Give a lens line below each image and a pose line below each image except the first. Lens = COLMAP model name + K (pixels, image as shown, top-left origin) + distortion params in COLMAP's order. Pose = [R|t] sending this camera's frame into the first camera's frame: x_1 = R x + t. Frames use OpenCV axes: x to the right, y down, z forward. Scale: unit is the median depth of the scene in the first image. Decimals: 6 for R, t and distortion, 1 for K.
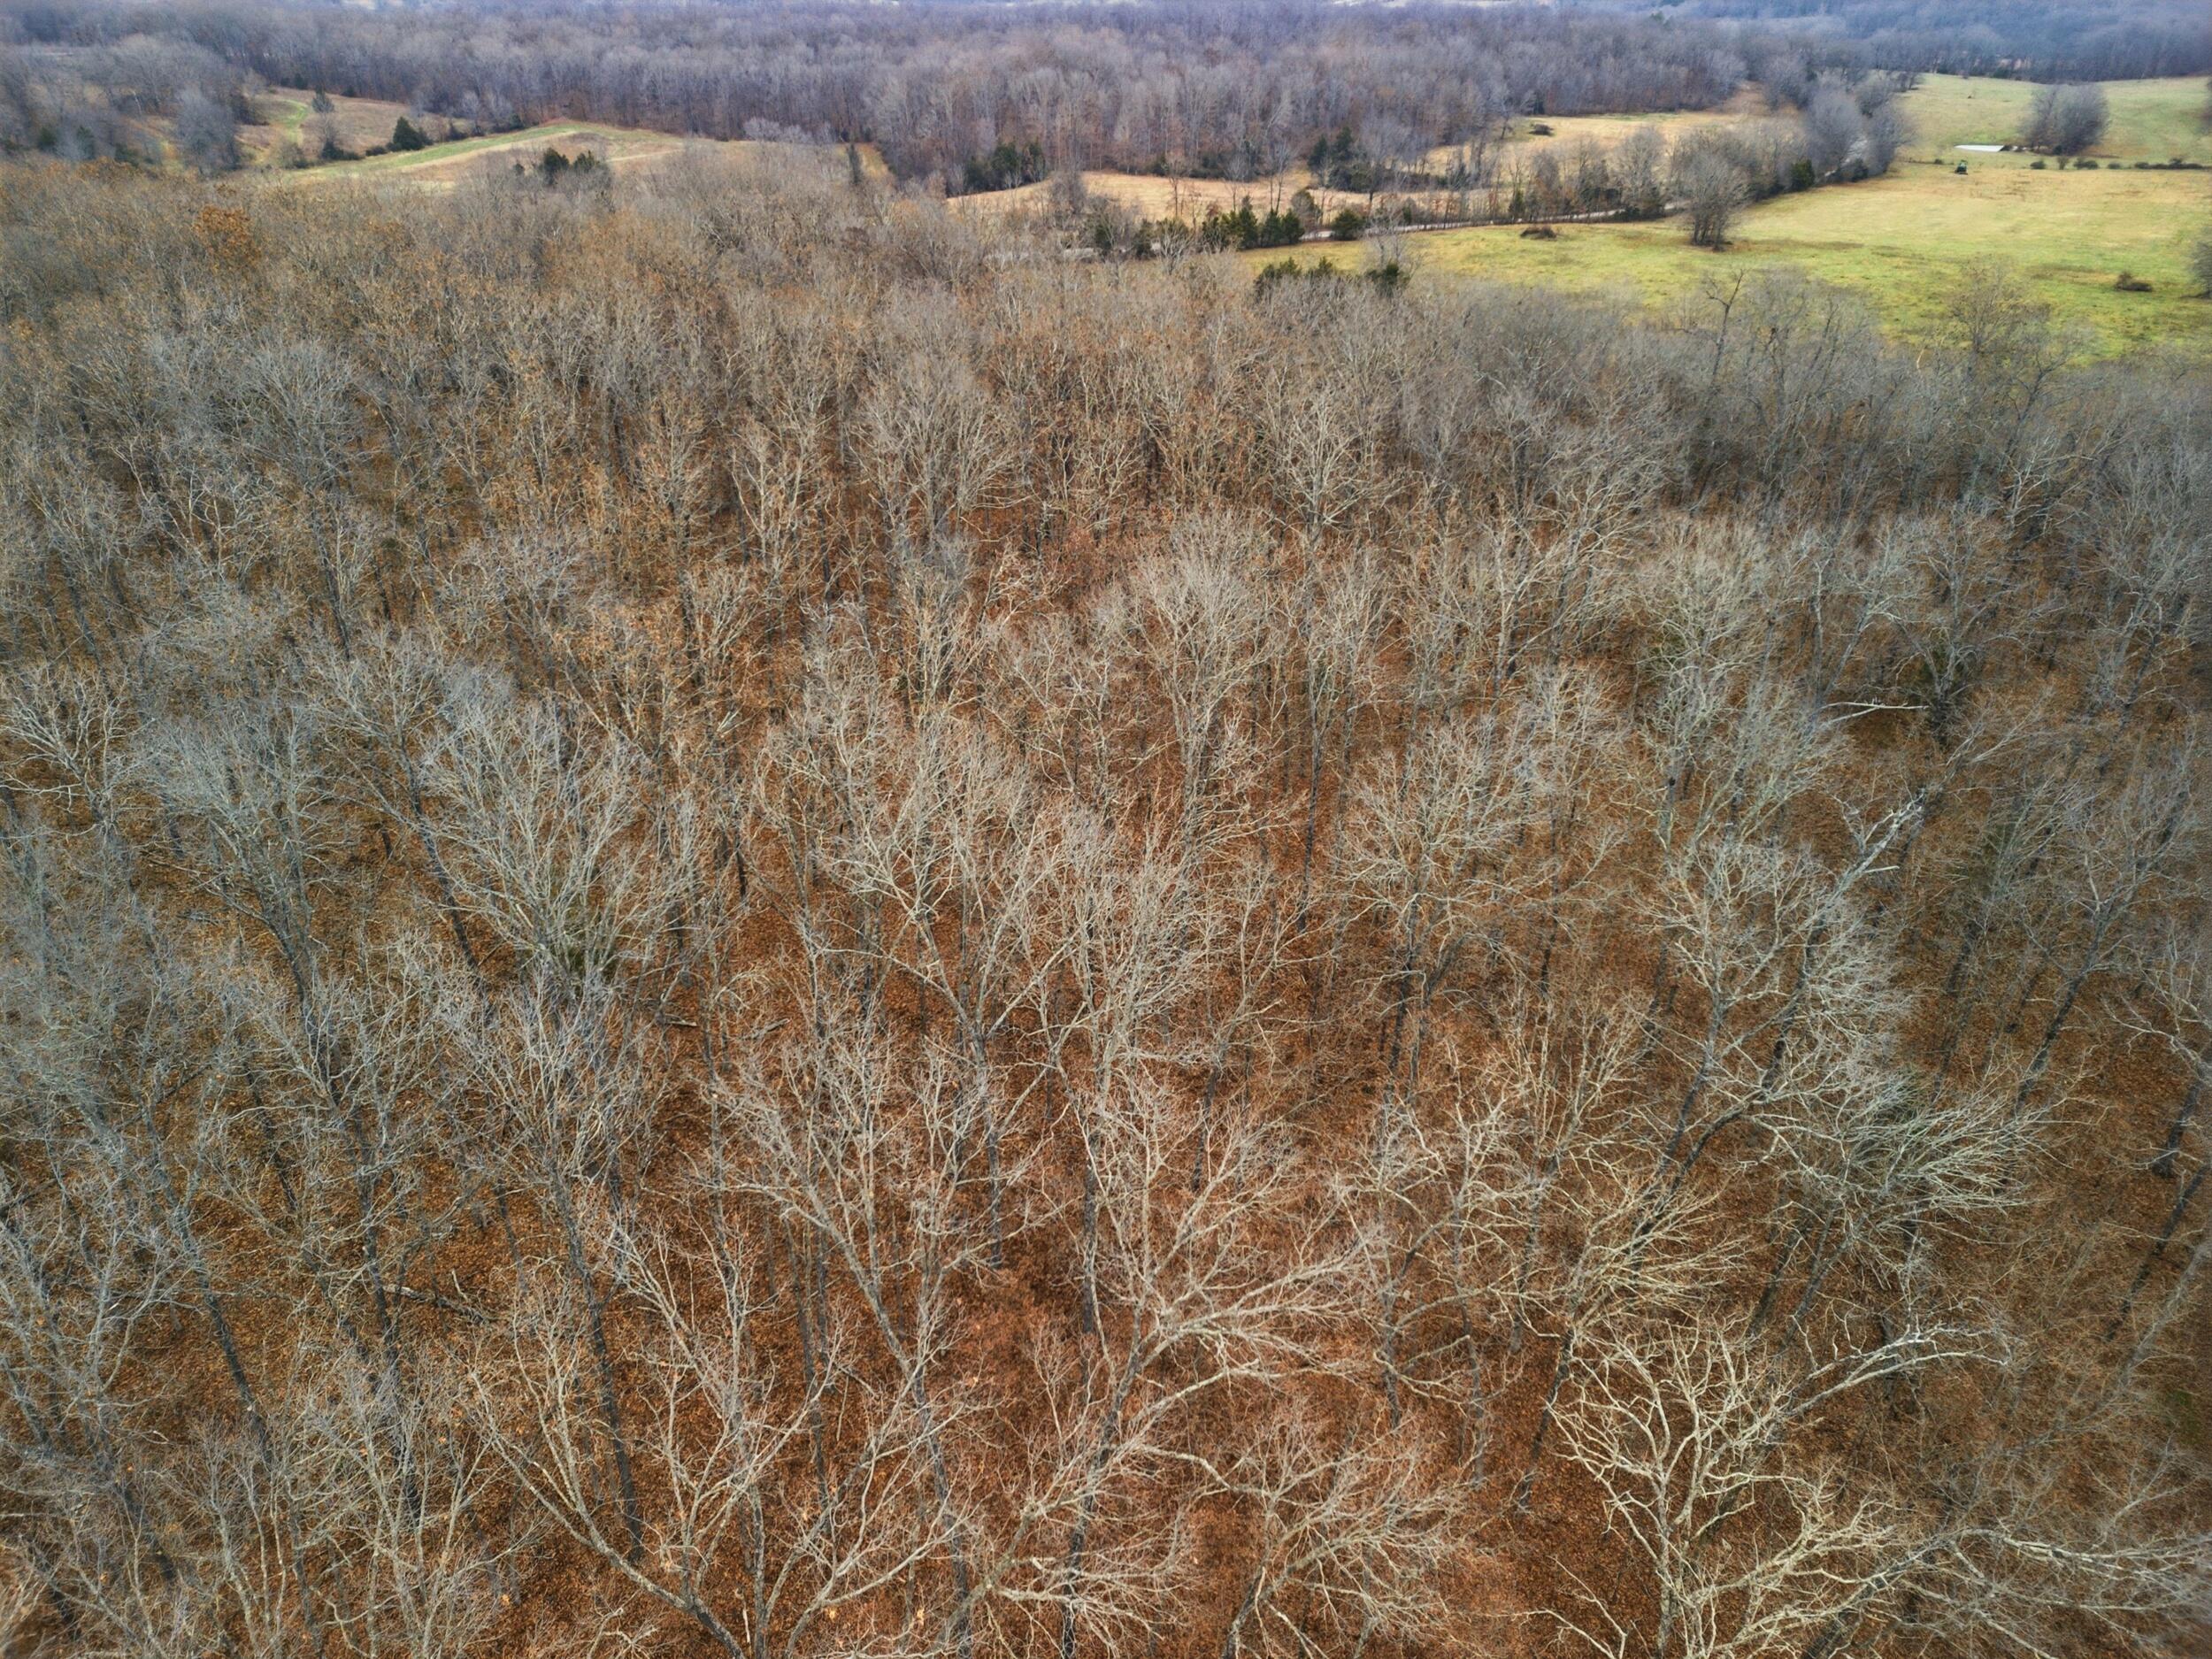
lens RADIAL K [[1527.8, 0, 1097.9], [0, 1527.8, 826.9], [0, 0, 1]] dist [0.066760, -0.046650]
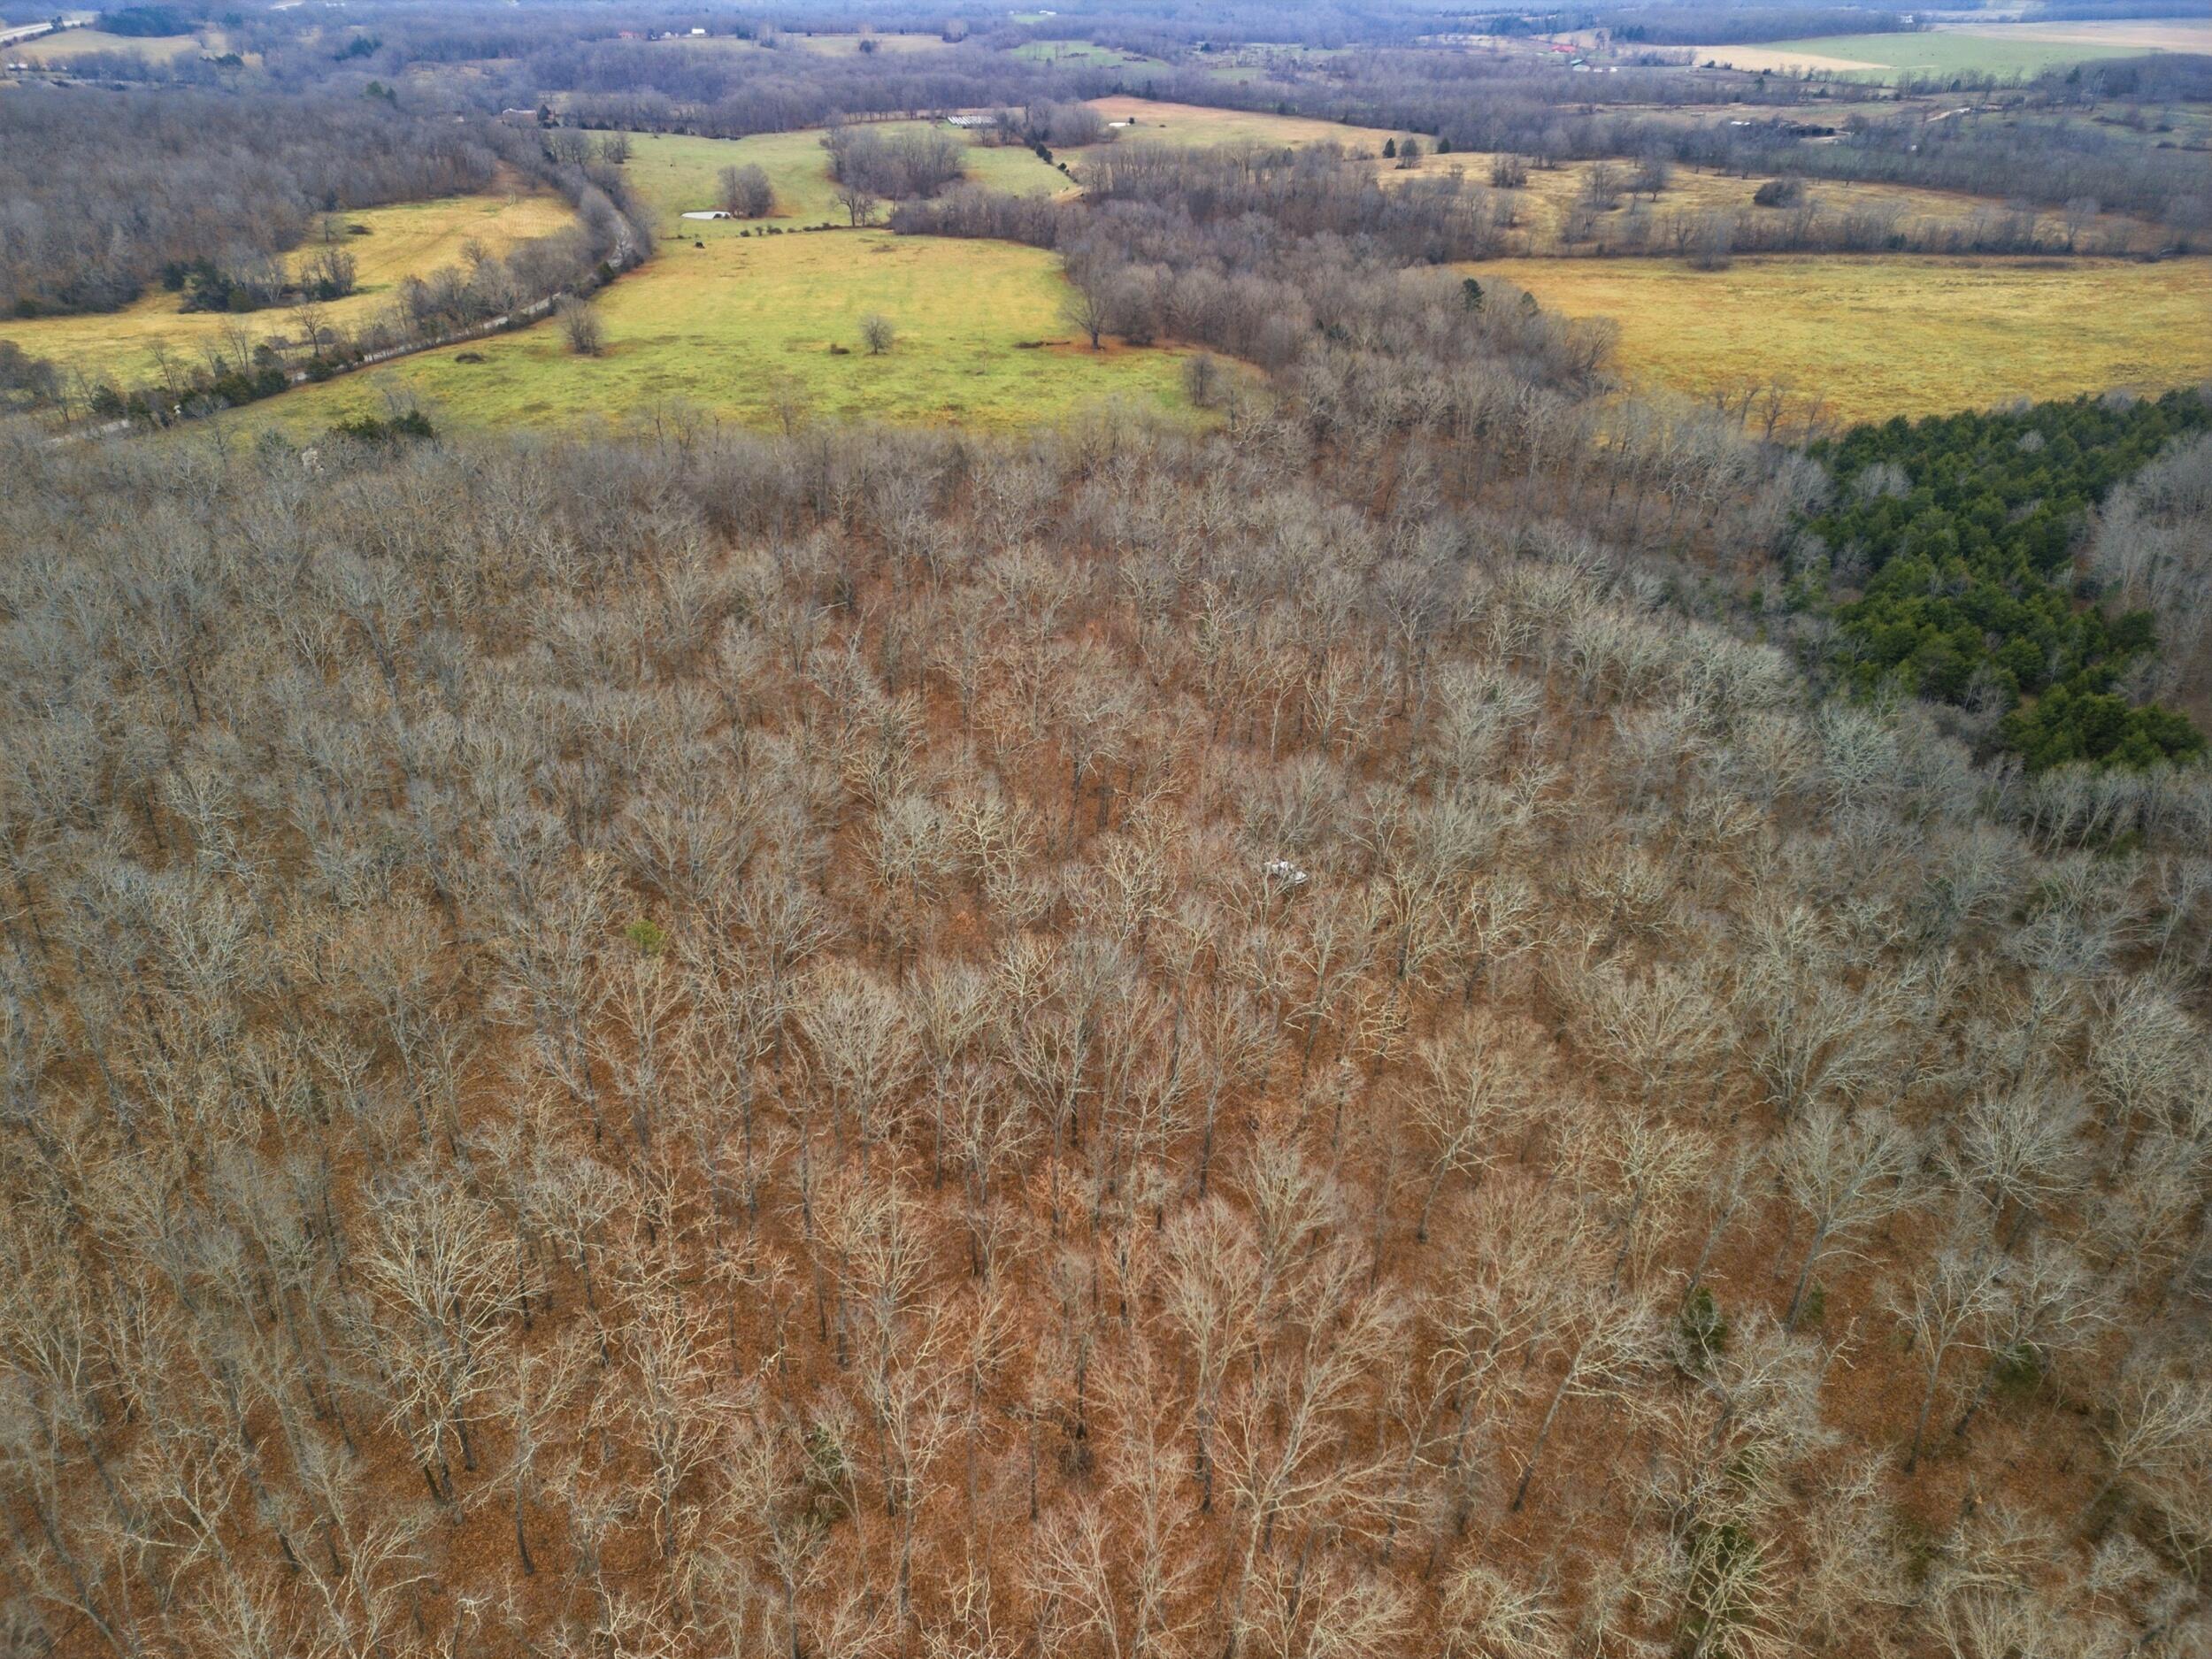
lens RADIAL K [[1525.0, 0, 1097.3], [0, 1525.0, 827.4], [0, 0, 1]] dist [0.077676, -0.064005]
pose [[0.742363, -0.328323, 0.584039, -0.154024], [0.326306, 0.938506, 0.112829, 0.024878], [-0.585169, 0.106816, 0.803846, -0.252387]]
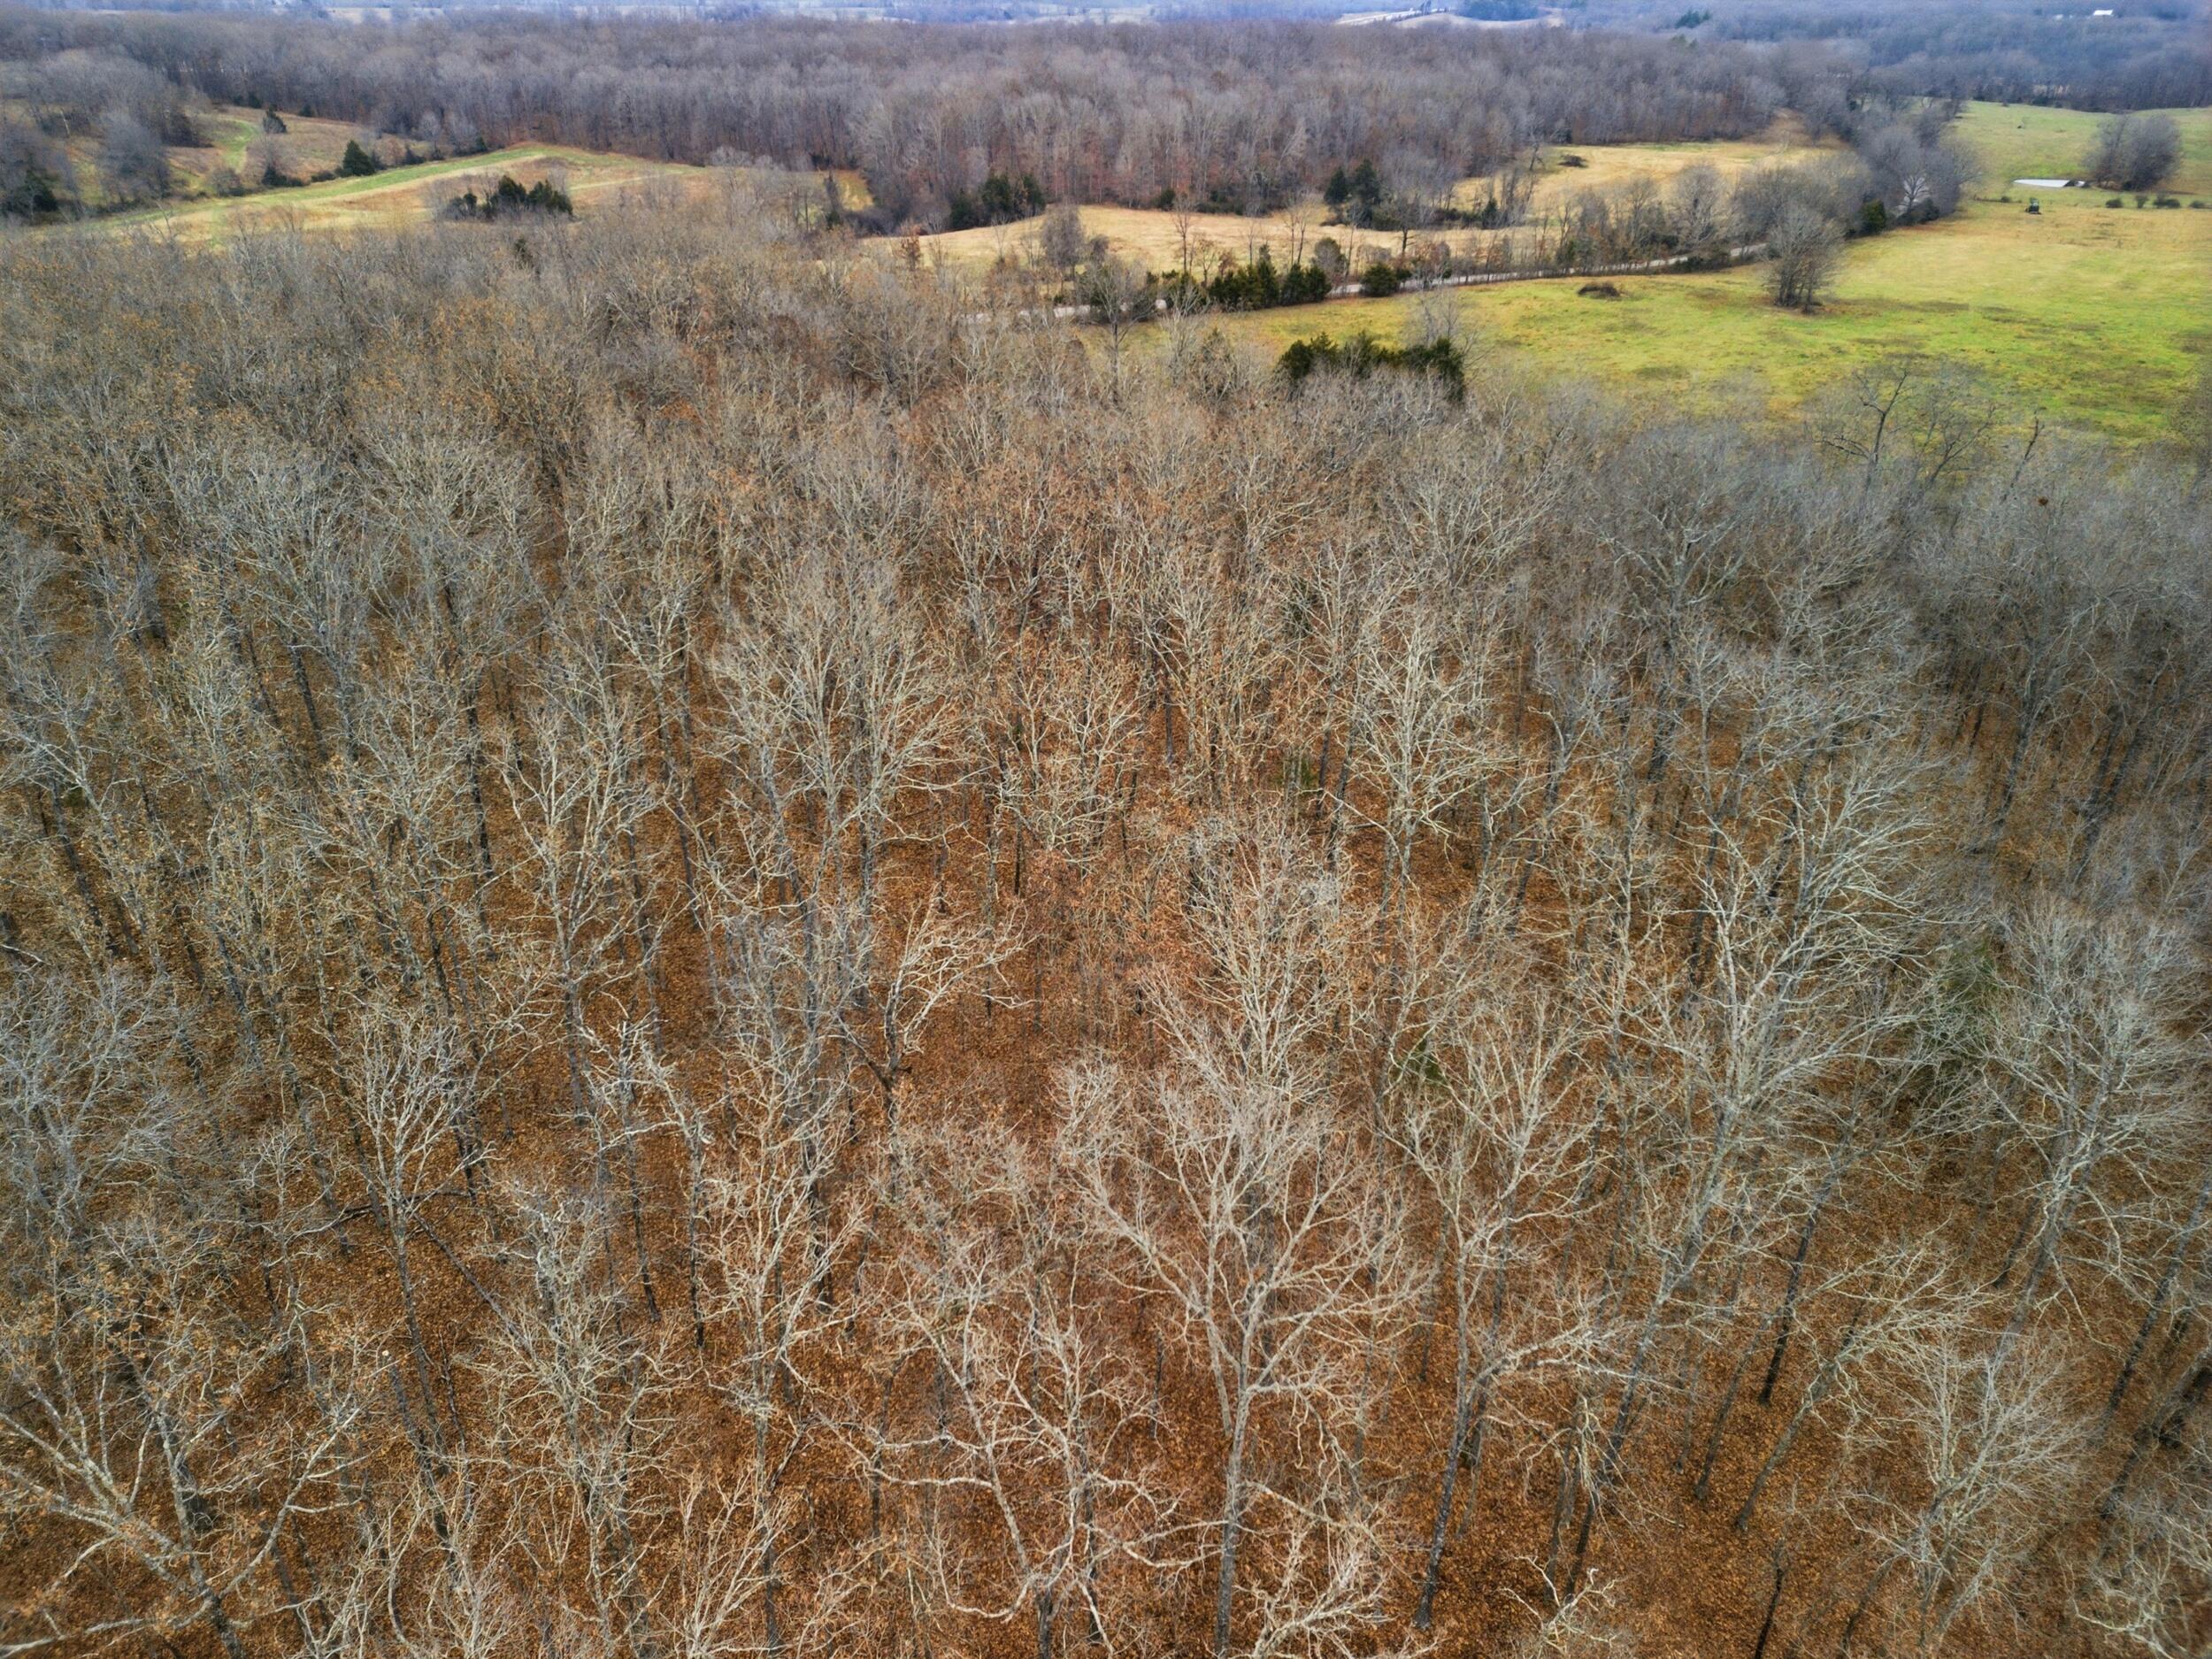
lens RADIAL K [[1527.8, 0, 1097.9], [0, 1527.8, 826.9], [0, 0, 1]] dist [0.066760, -0.046650]
pose [[0.999982, 0.005914, 0.000388, 0.001840], [-0.005910, 0.999946, -0.008521, -0.044363], [-0.000439, 0.008518, 0.999964, 0.079643]]
